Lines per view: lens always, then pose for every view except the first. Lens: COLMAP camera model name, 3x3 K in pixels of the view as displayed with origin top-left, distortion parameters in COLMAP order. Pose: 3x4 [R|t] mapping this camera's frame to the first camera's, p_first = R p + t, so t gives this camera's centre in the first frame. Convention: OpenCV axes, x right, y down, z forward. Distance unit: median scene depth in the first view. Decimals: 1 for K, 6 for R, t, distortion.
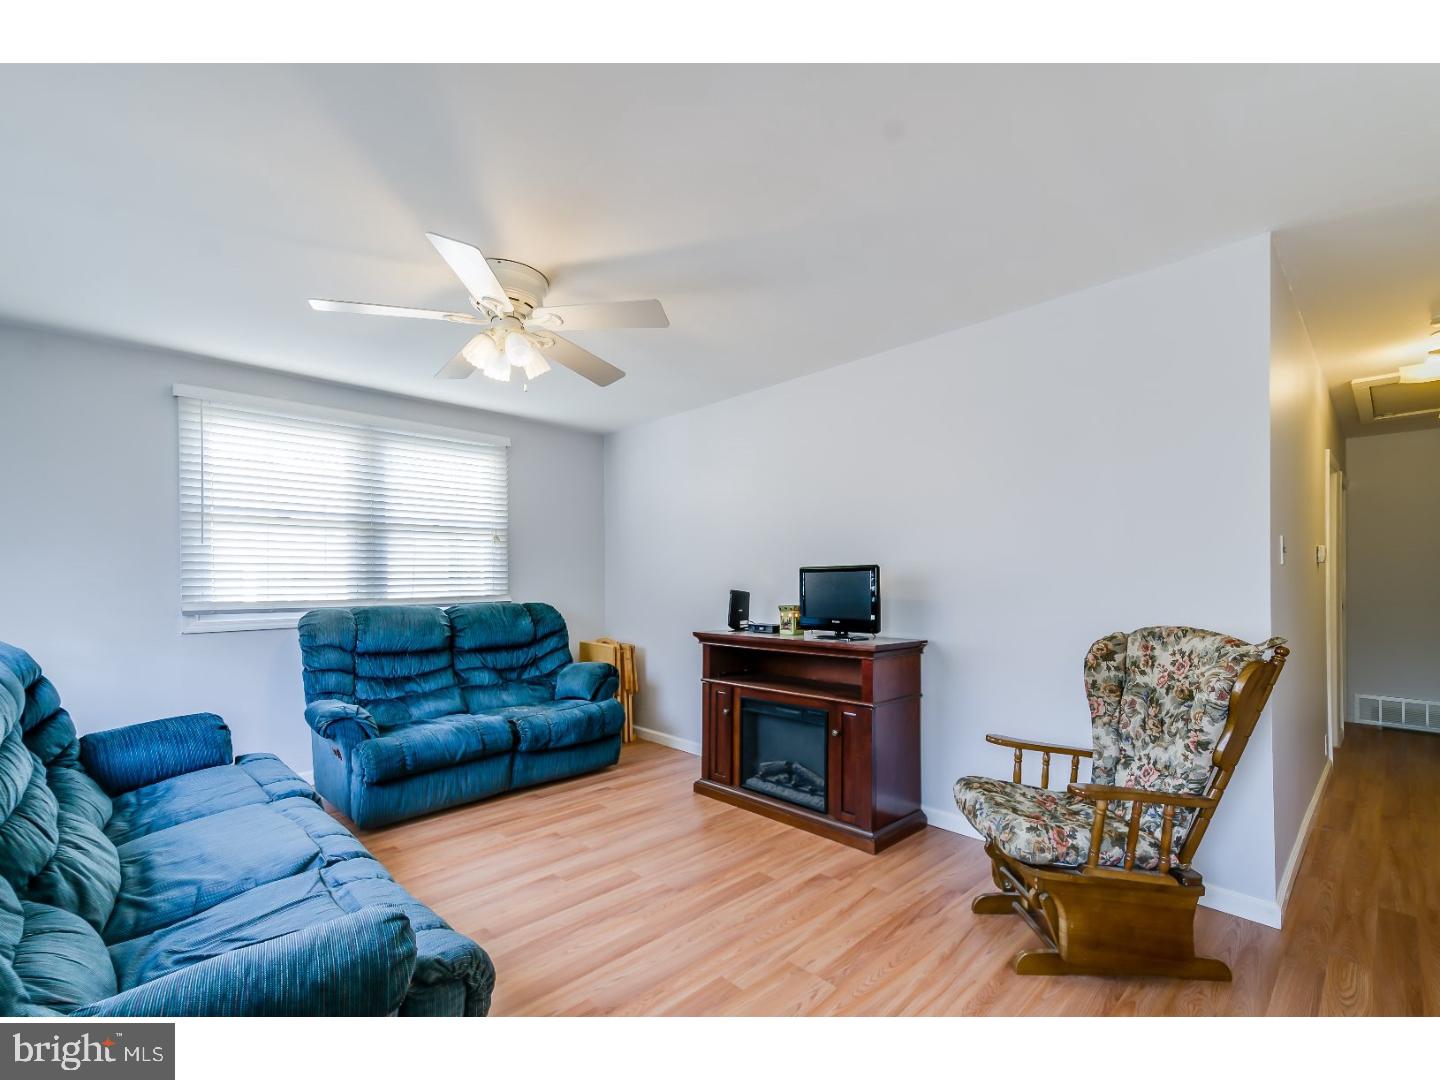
lens RADIAL K [[636.3, 0, 718.3], [0, 636.3, 568.4], [0, 0, 1]] dist [0.037891, 0.000764]
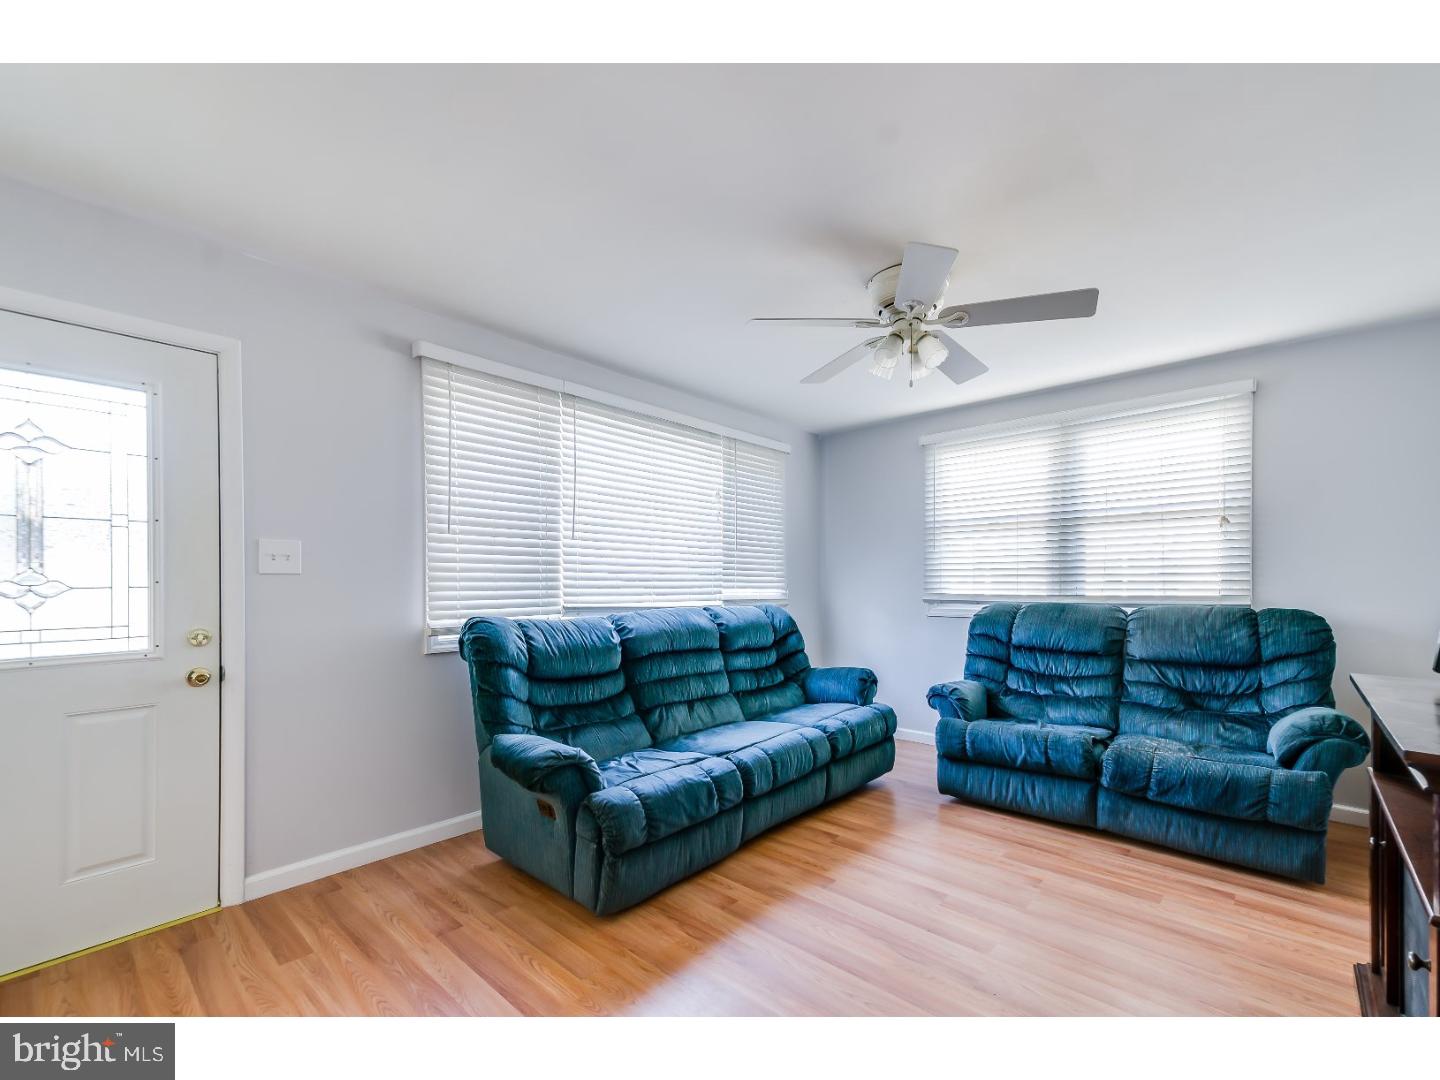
lens RADIAL K [[636.3, 0, 718.3], [0, 636.3, 568.4], [0, 0, 1]] dist [0.037891, 0.000764]
pose [[0.054549, -0.014743, -0.998402, 0.458004], [0.024033, 0.999621, -0.013448, 0.006518], [0.998222, -0.023261, 0.054883, 0.436855]]
